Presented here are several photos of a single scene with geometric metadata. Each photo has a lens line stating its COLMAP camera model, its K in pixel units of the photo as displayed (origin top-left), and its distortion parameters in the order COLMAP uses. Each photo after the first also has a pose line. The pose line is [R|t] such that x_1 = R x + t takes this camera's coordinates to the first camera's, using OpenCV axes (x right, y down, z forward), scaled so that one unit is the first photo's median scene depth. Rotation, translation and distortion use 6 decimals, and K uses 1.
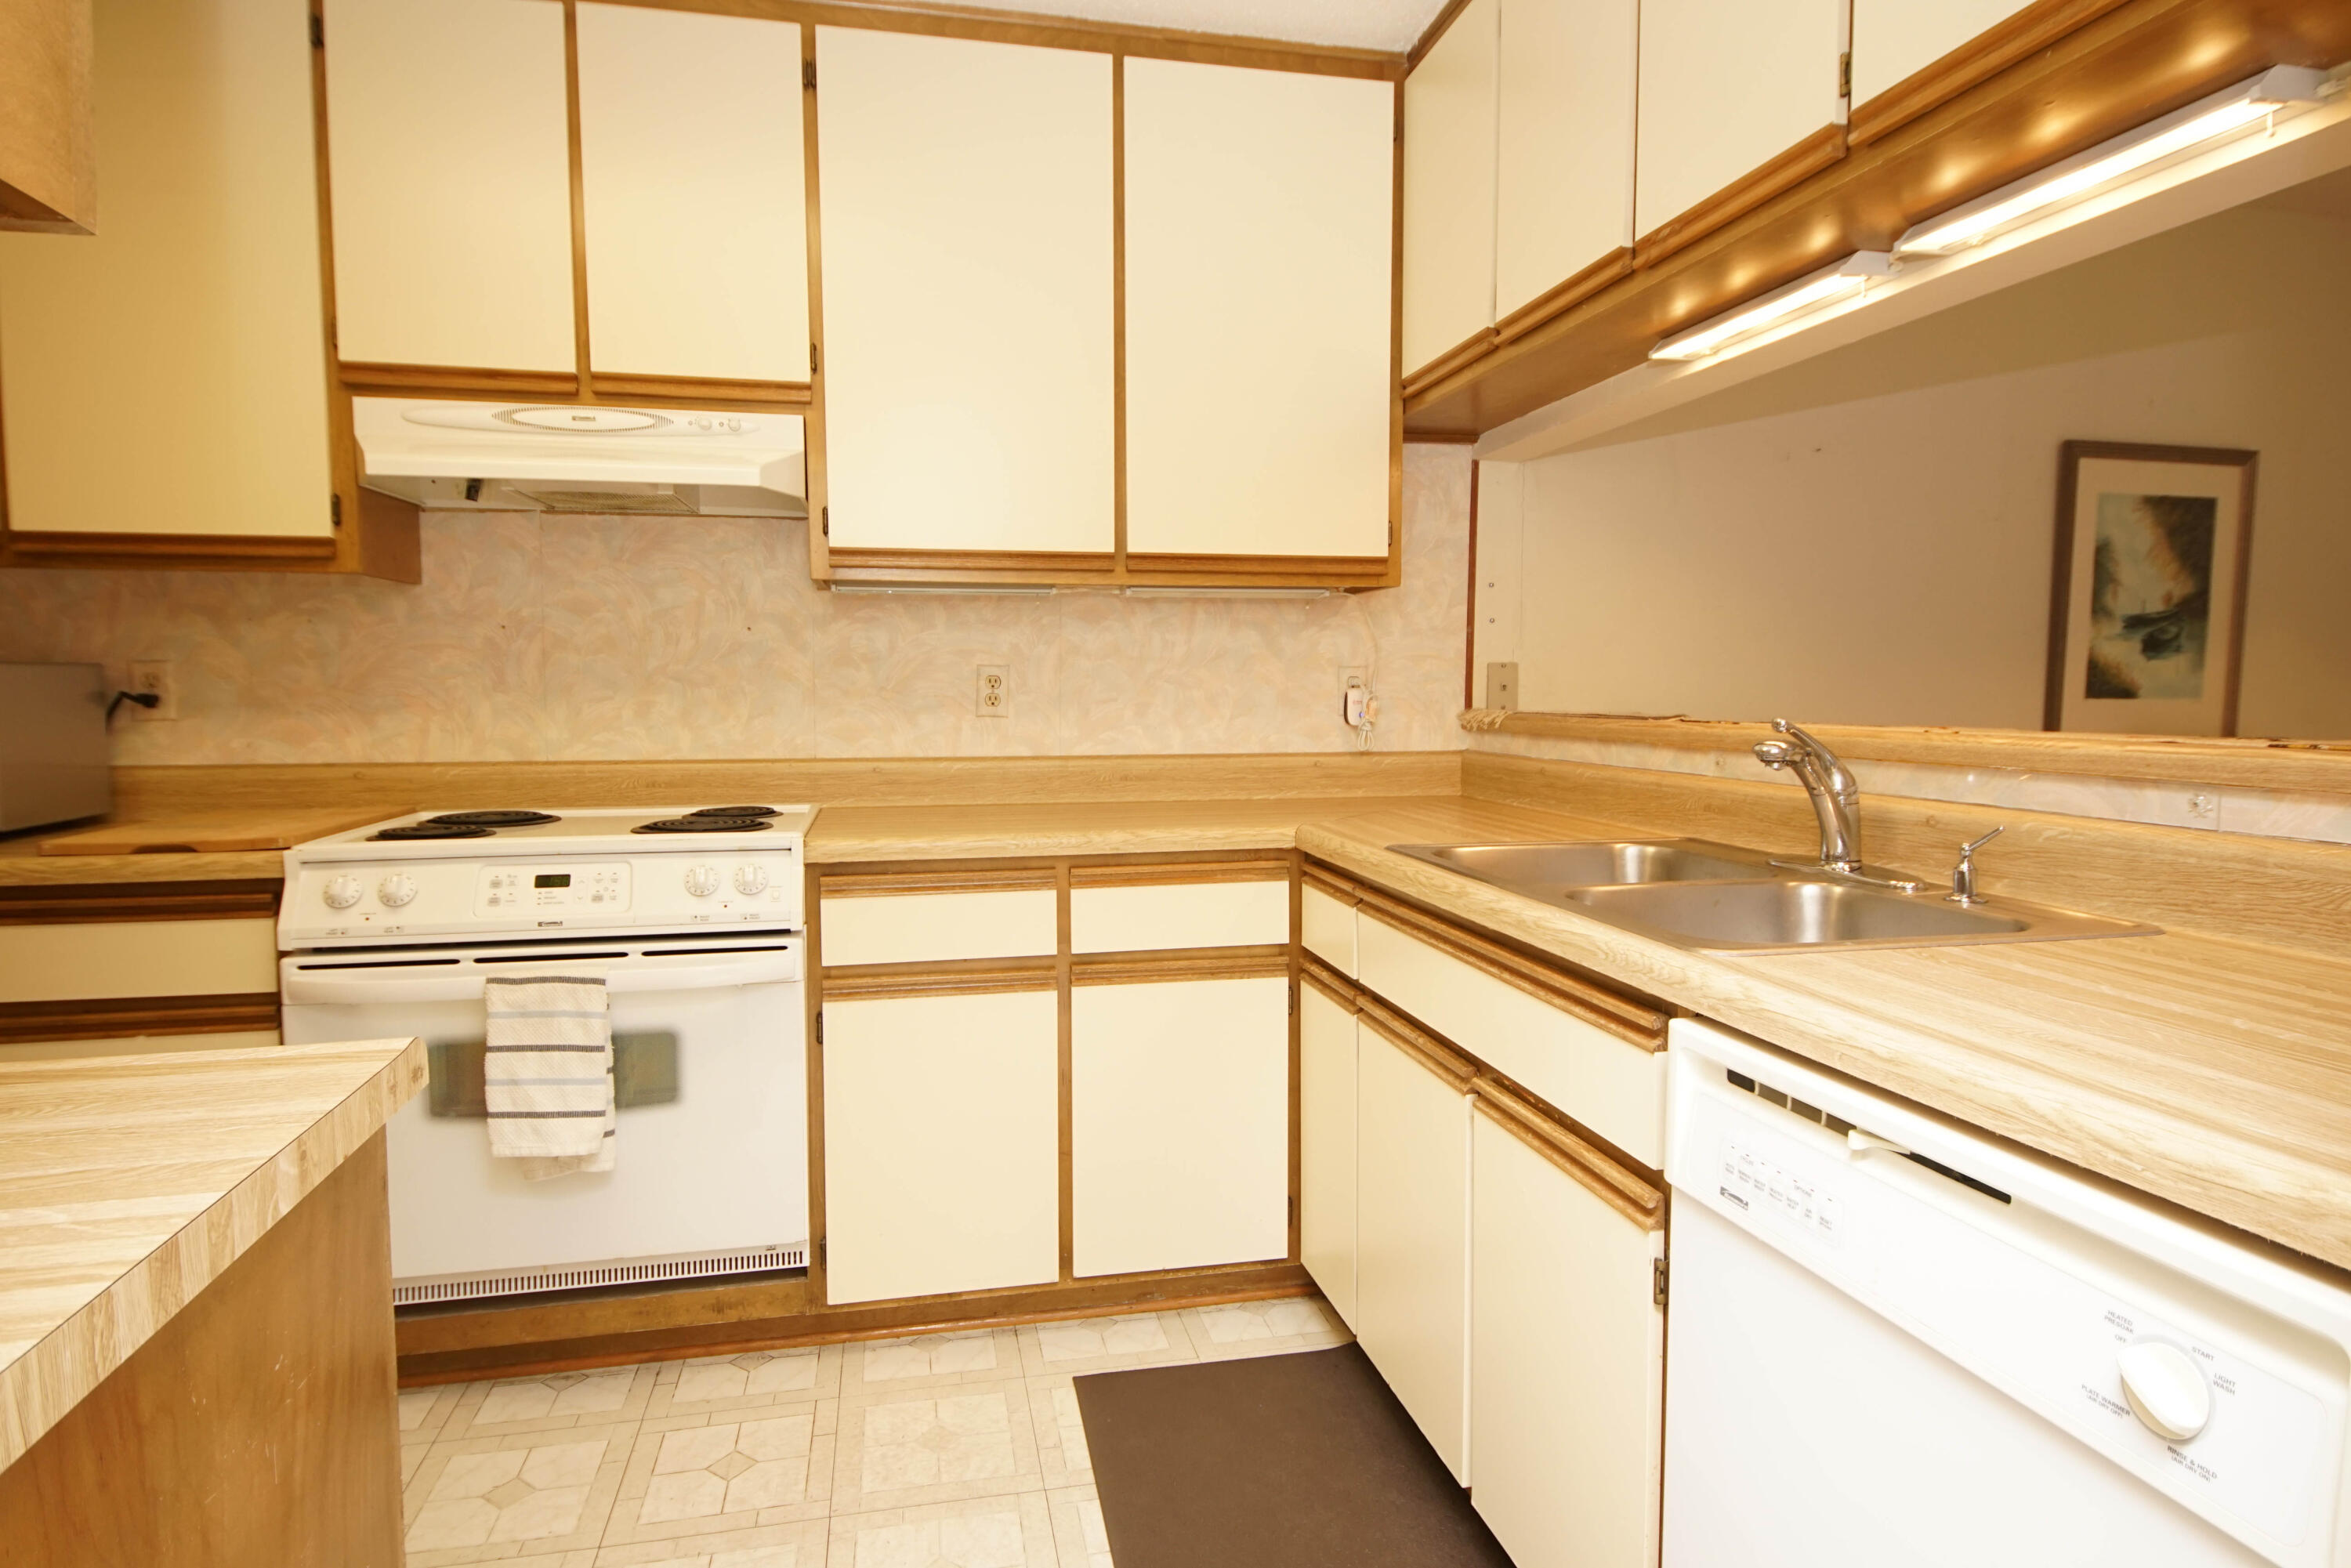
lens RADIAL K [[1263.6, 0, 1171.3], [0, 1263.6, 782.4], [0, 0, 1]] dist [0.022088, -0.019867]
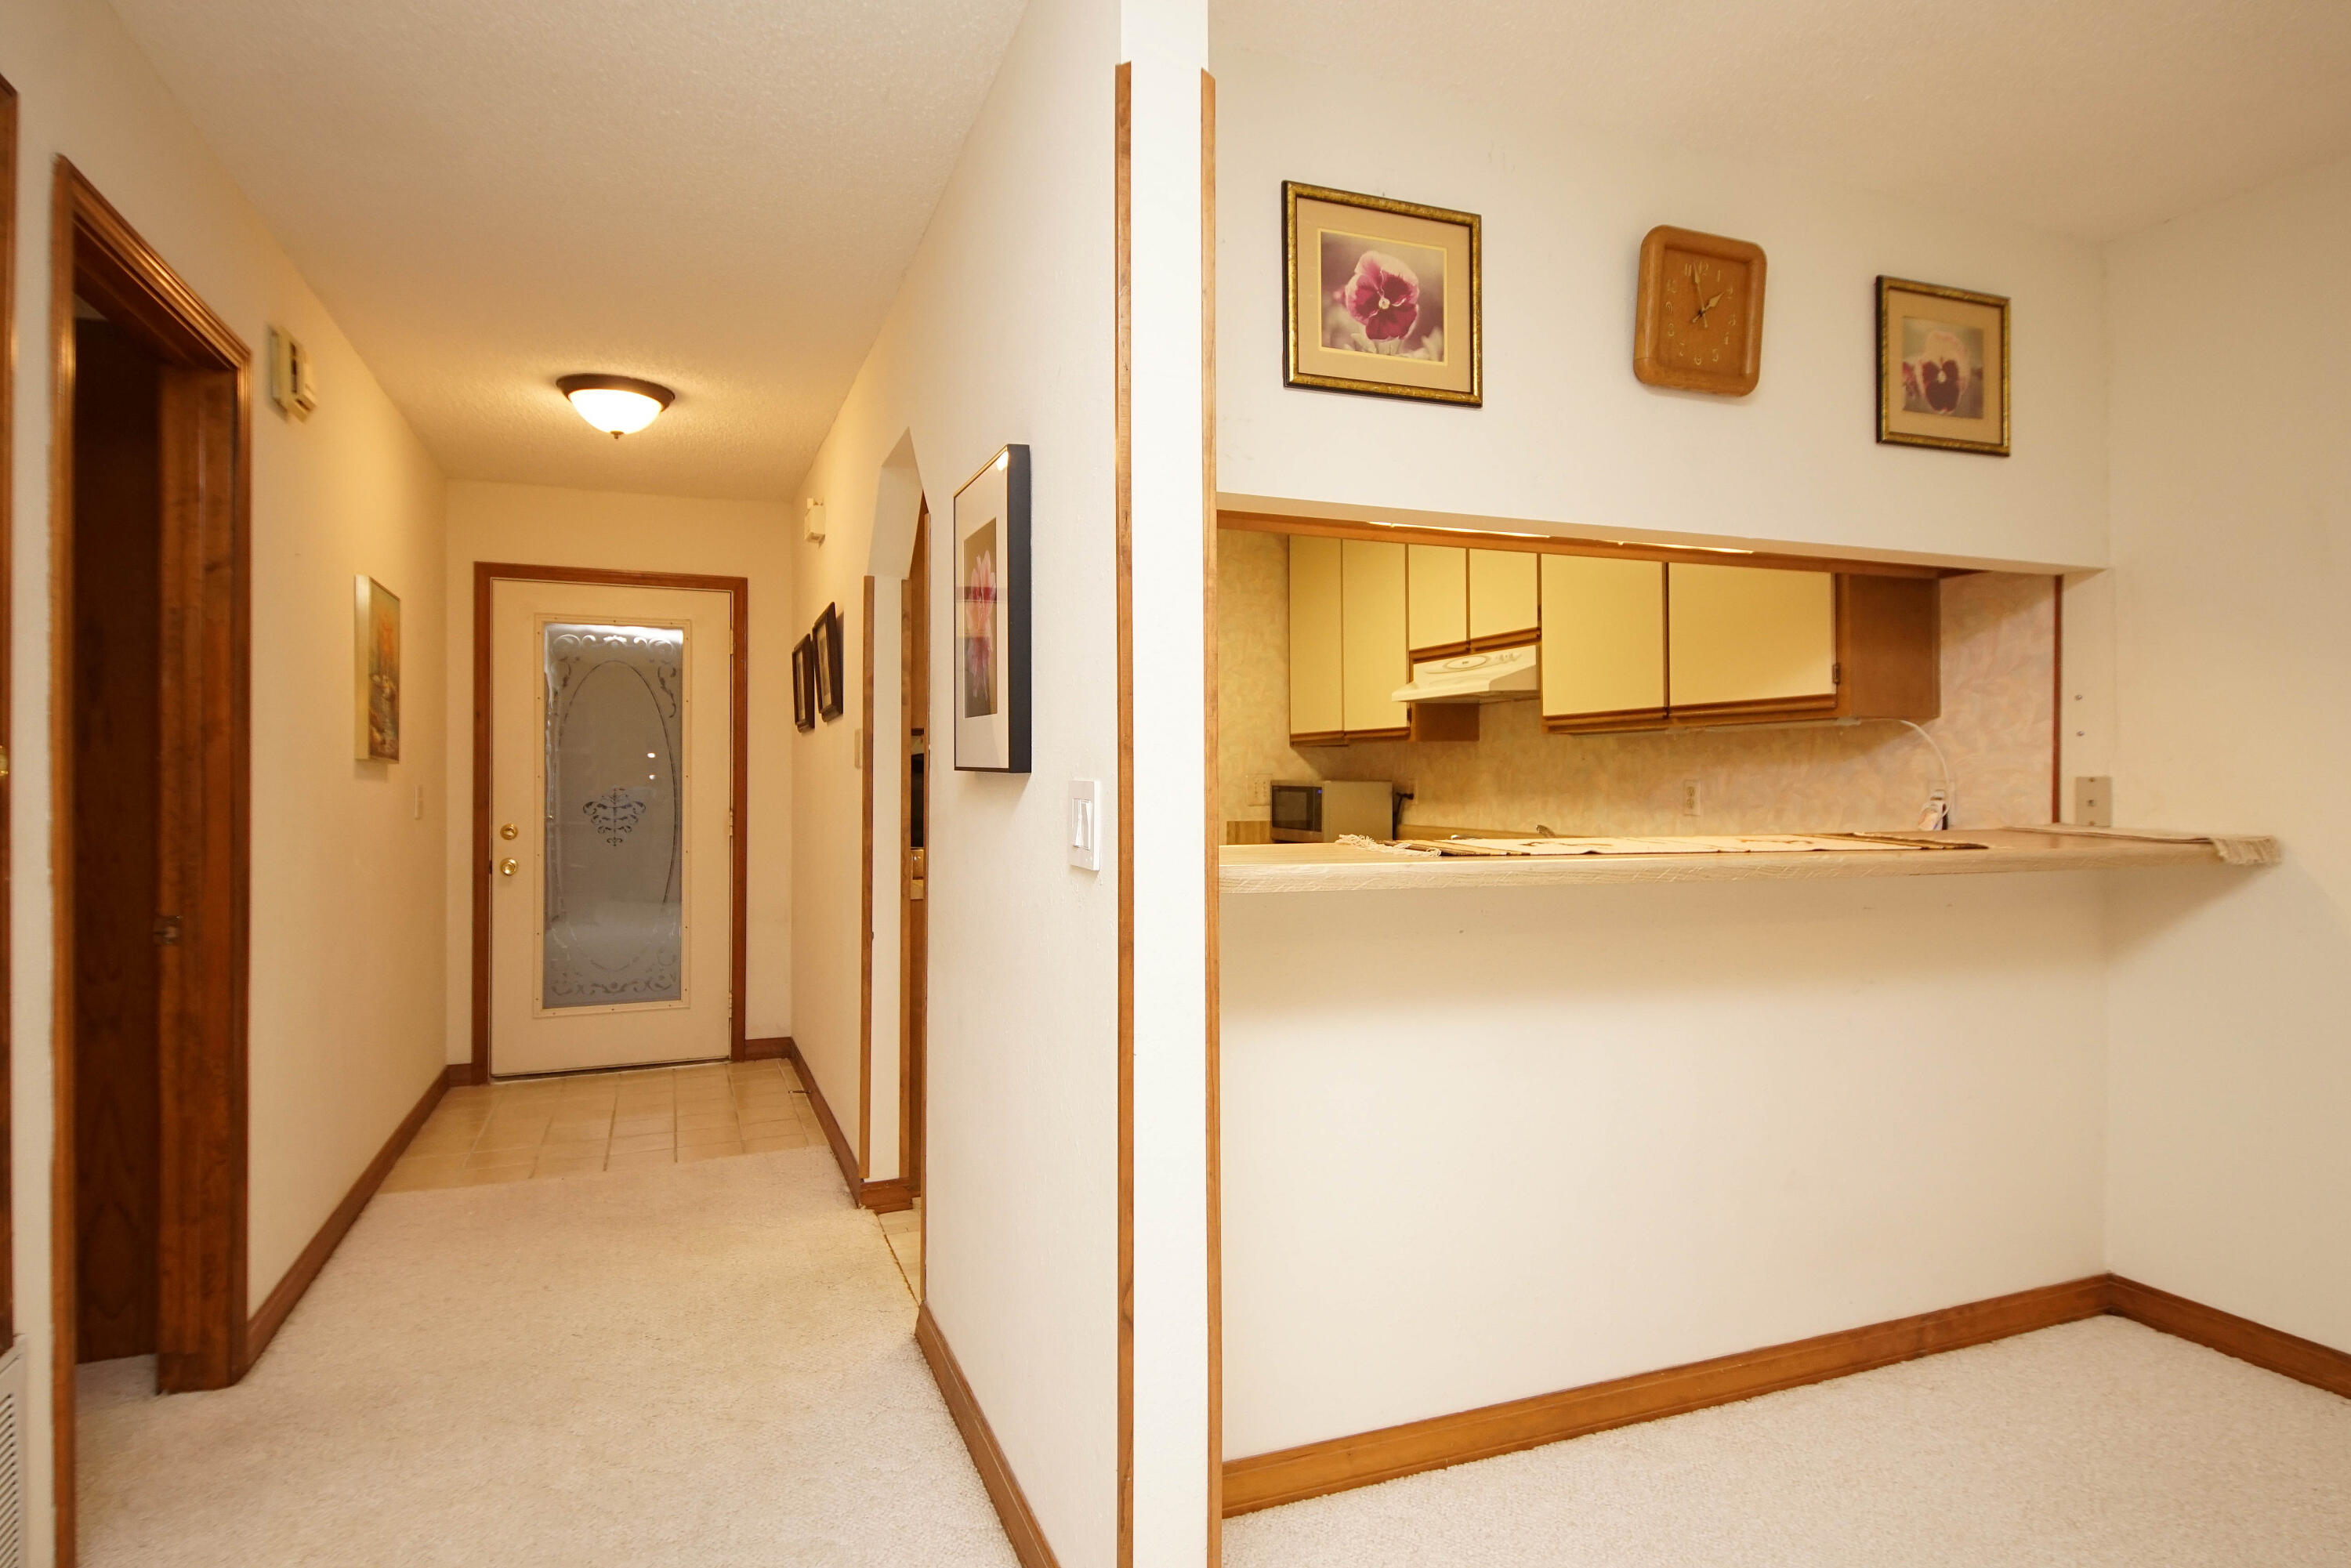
lens RADIAL K [[1263.6, 0, 1172.7], [0, 1263.6, 782.3], [0, 0, 1]] dist [0.022088, -0.019867]
pose [[0.169084, 0.004147, -0.985593, 1.193524], [-0.071466, 0.997410, -0.008064, -0.036278], [0.983007, 0.071800, 0.168943, 0.169014]]
